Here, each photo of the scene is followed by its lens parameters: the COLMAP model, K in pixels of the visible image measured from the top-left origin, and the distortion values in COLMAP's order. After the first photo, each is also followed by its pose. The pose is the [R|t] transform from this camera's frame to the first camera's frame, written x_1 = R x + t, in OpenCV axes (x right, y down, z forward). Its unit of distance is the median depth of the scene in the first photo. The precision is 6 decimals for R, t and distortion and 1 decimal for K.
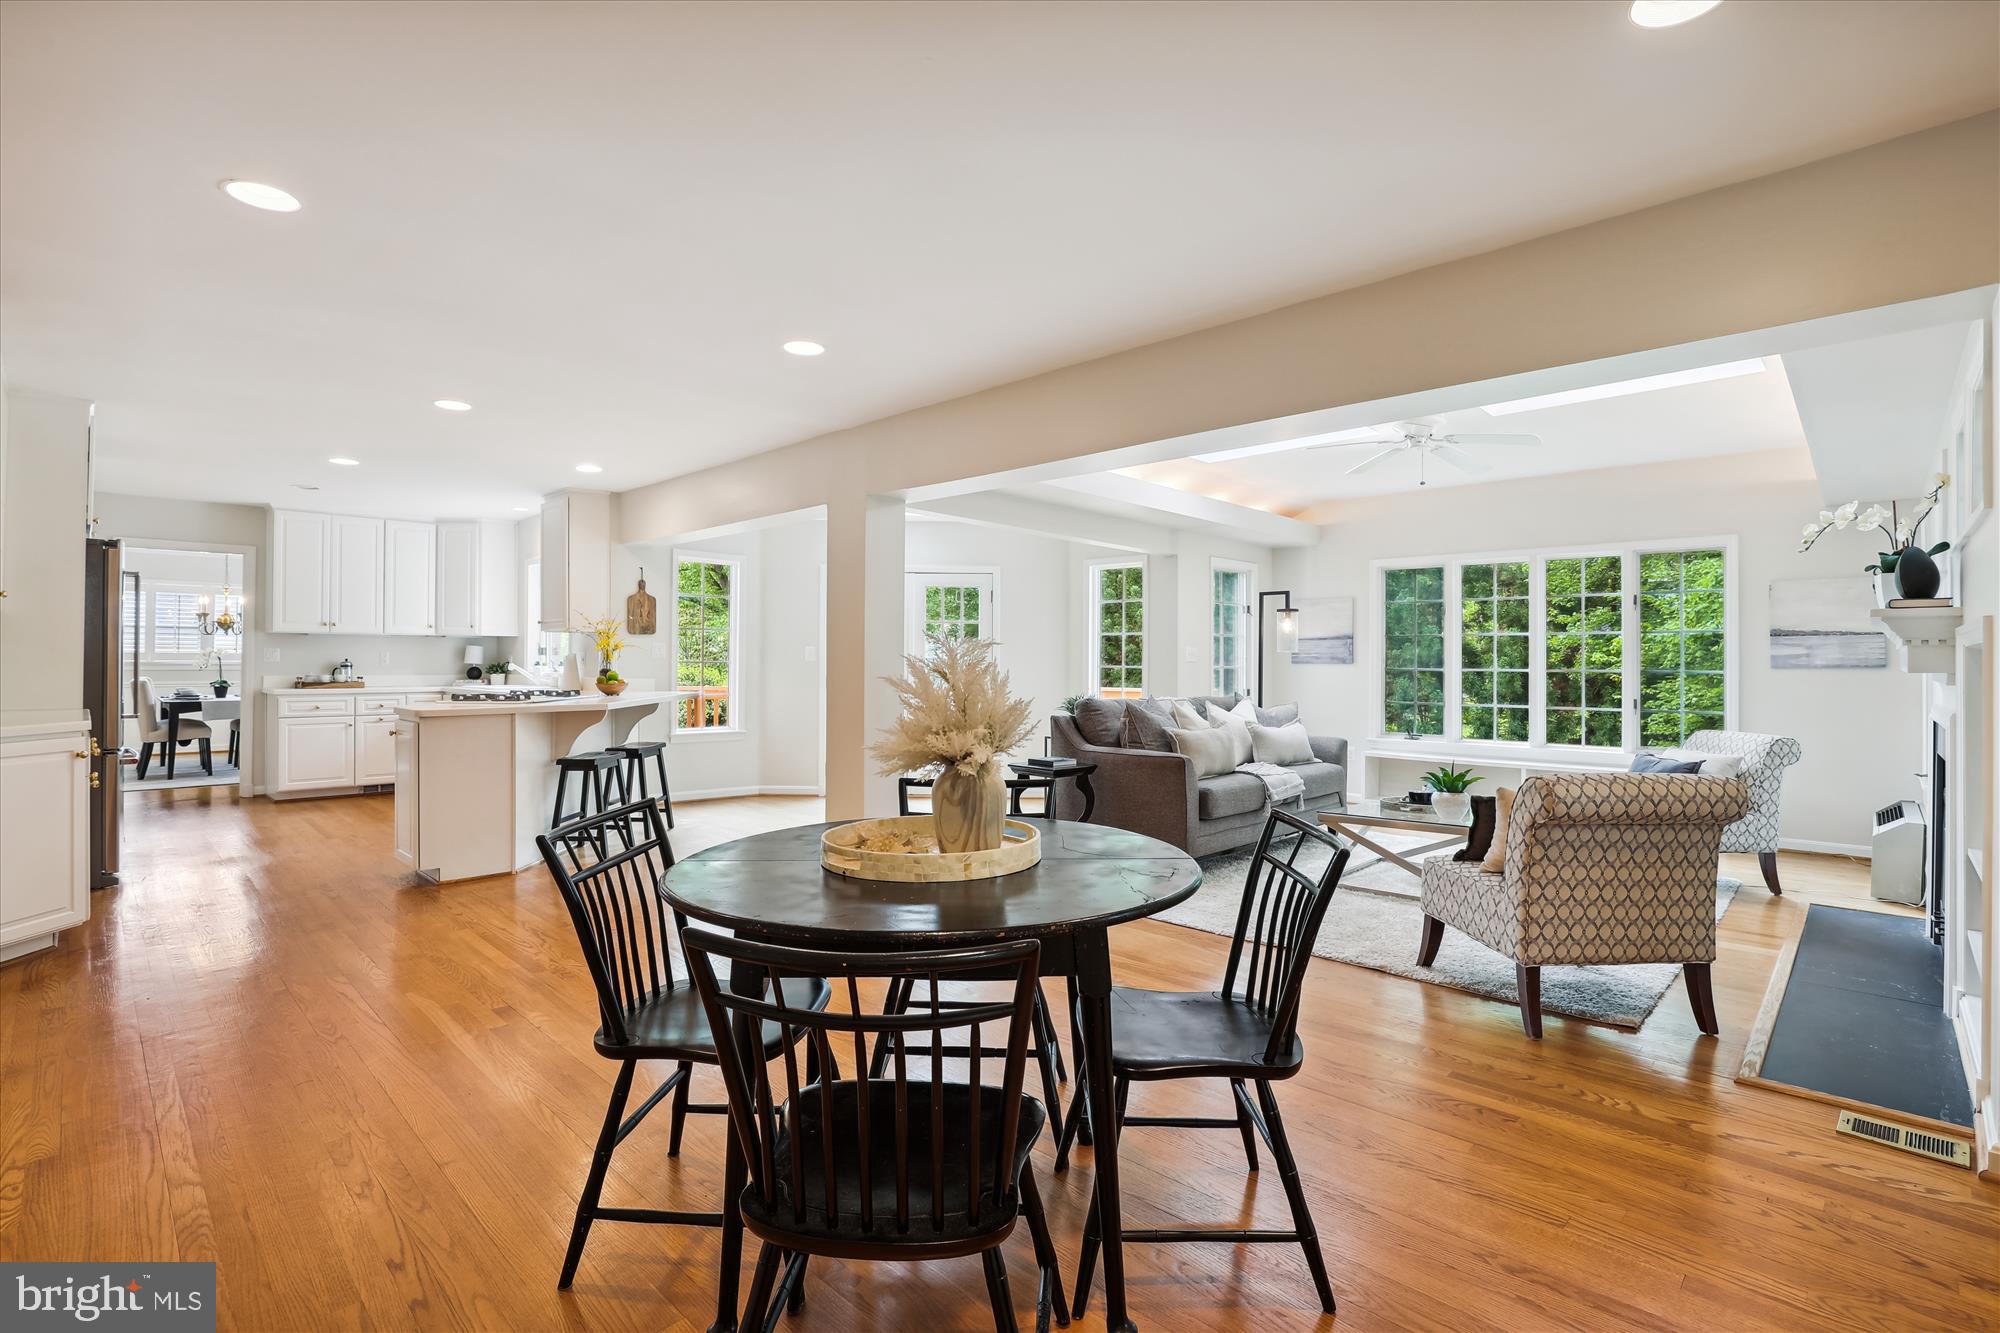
lens RADIAL K [[921.0, 0, 997.5], [0, 921.0, 662.4], [0, 0, 1]] dist [0.028943, 0.000404]
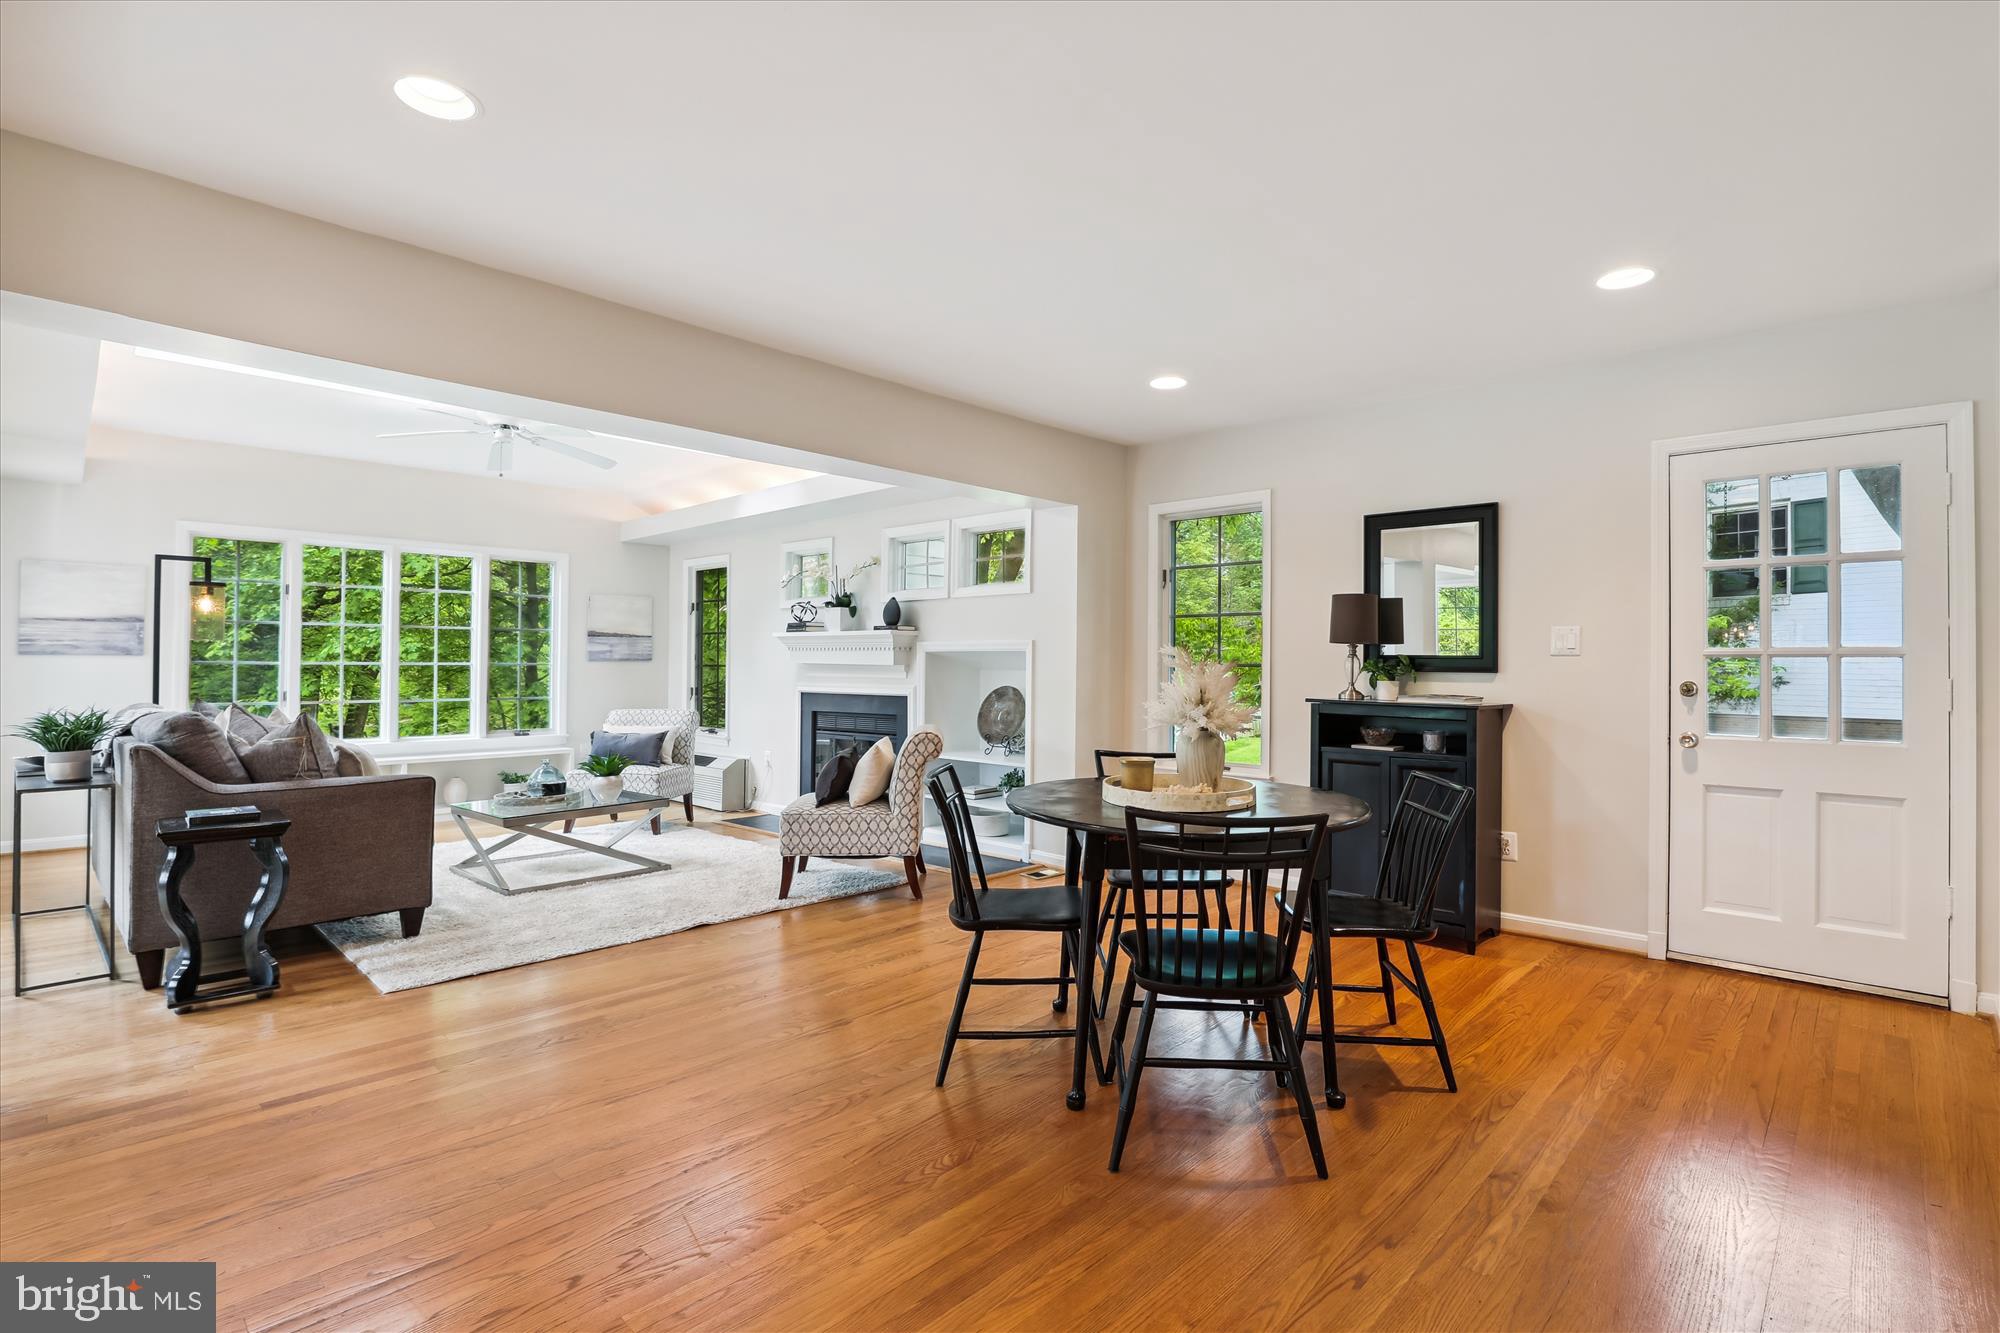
lens RADIAL K [[921.0, 0, 998.0], [0, 921.0, 661.5], [0, 0, 1]] dist [0.028943, 0.000404]
pose [[0.004494, -0.007043, 0.999965, -0.473695], [-0.005551, 0.999960, 0.007068, -0.004777], [-0.999974, -0.005582, 0.004454, 0.413985]]
